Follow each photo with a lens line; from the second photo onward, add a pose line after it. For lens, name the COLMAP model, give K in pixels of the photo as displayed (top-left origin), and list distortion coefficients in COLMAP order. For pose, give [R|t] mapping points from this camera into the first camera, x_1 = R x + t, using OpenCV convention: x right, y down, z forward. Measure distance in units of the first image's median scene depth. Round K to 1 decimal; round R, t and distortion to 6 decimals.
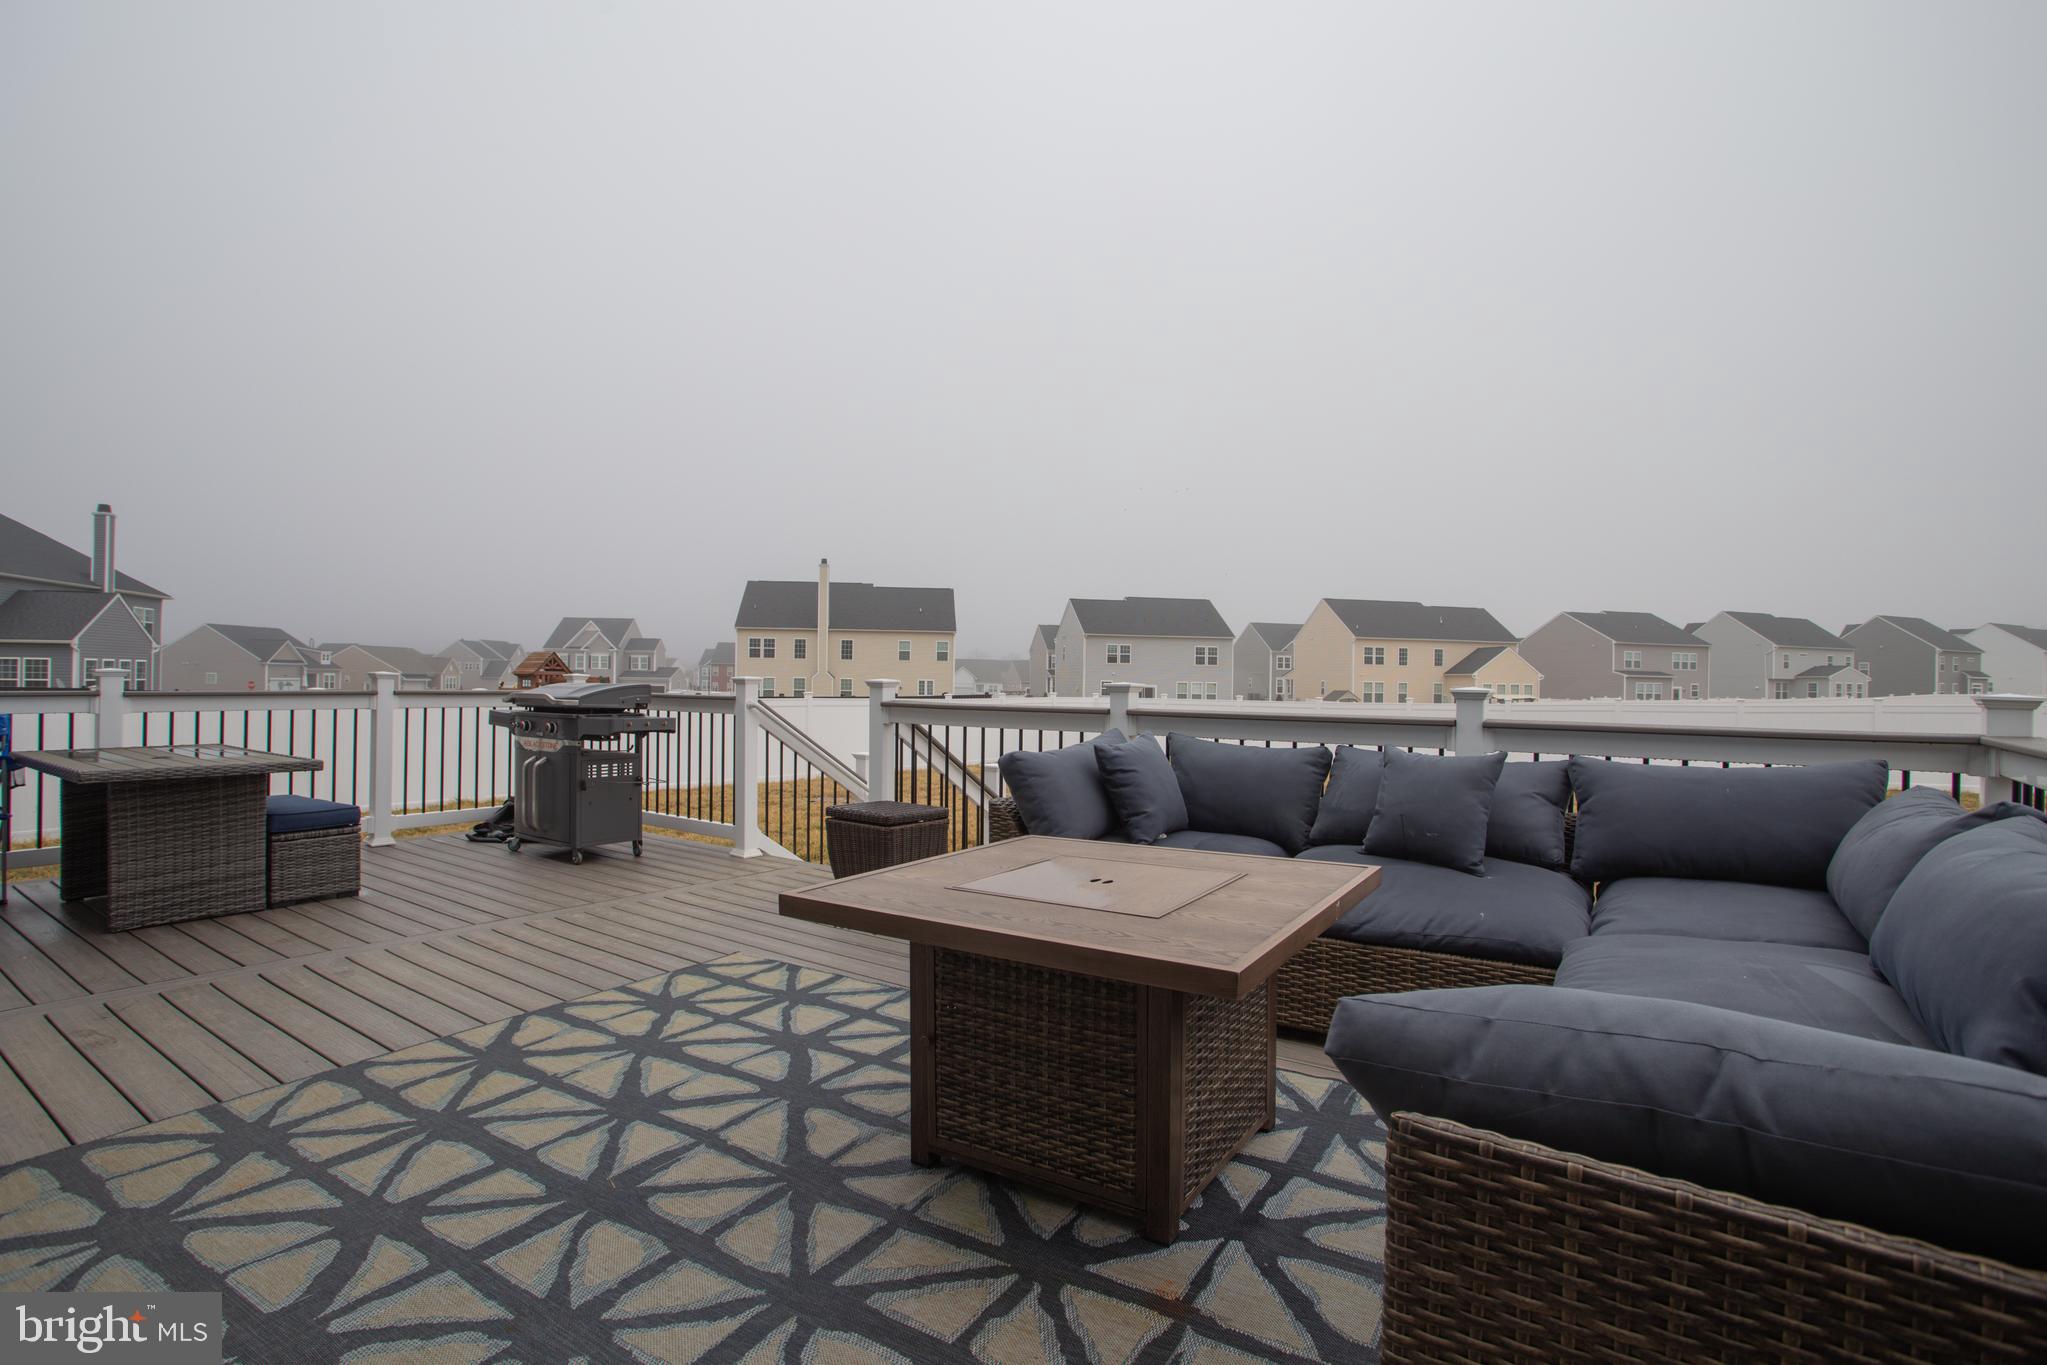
lens RADIAL K [[996.9, 0, 1021.2], [0, 996.9, 692.2], [0, 0, 1]] dist [-0.072314, 0.020045]
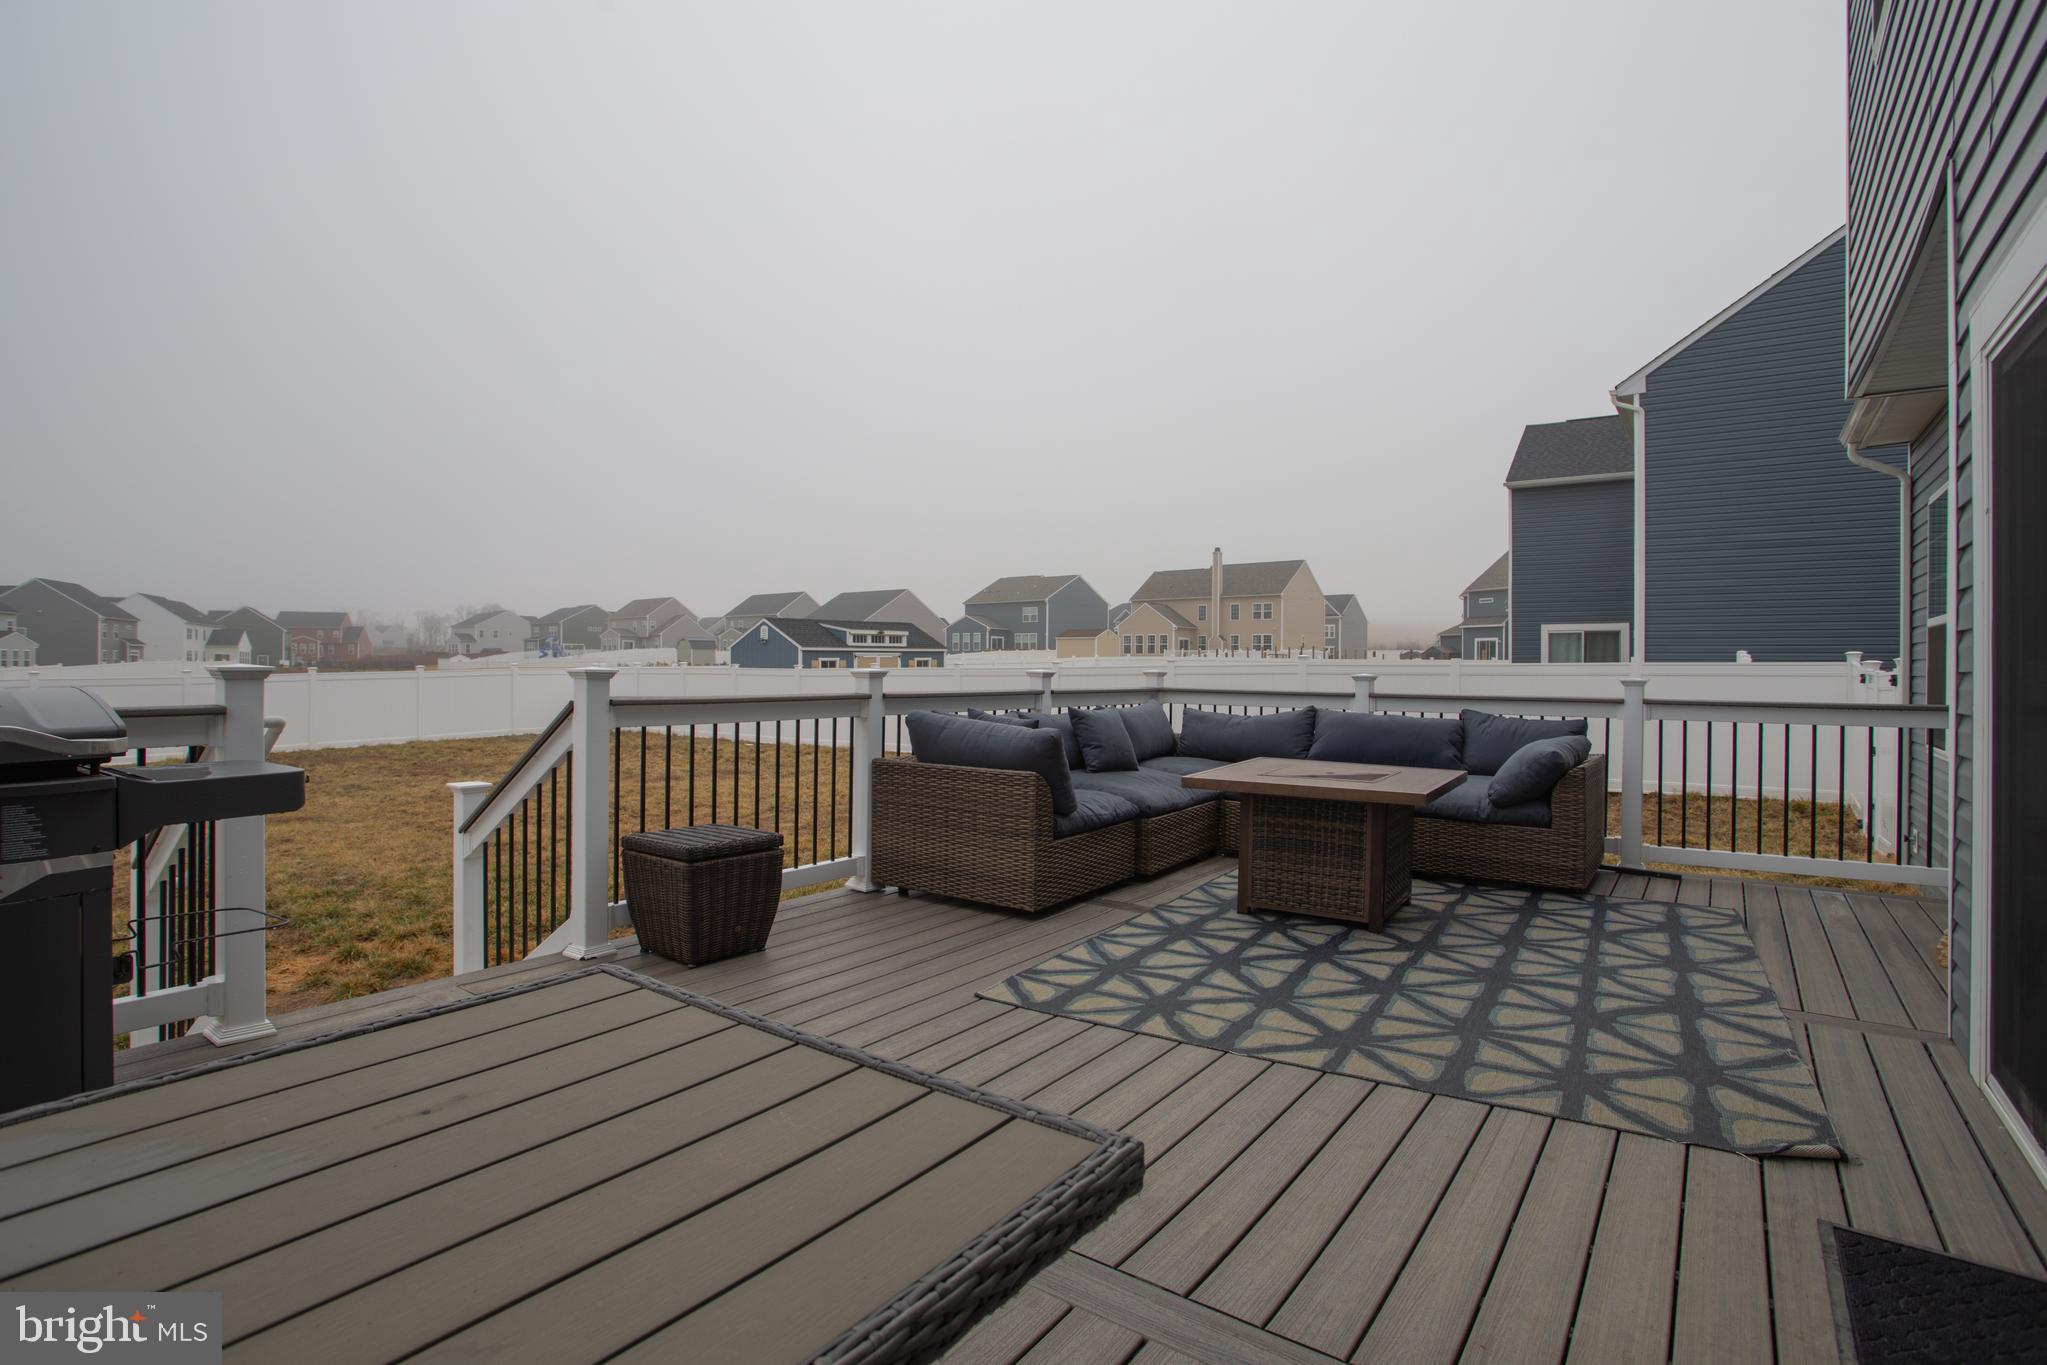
lens RADIAL K [[996.9, 0, 1021.2], [0, 996.9, 692.2], [0, 0, 1]] dist [-0.072314, 0.020045]
pose [[0.013975, -0.037399, 0.999203, -1.565598], [0.002240, 0.999299, 0.037372, -0.039898], [-0.999900, 0.001716, 0.014049, 1.314676]]
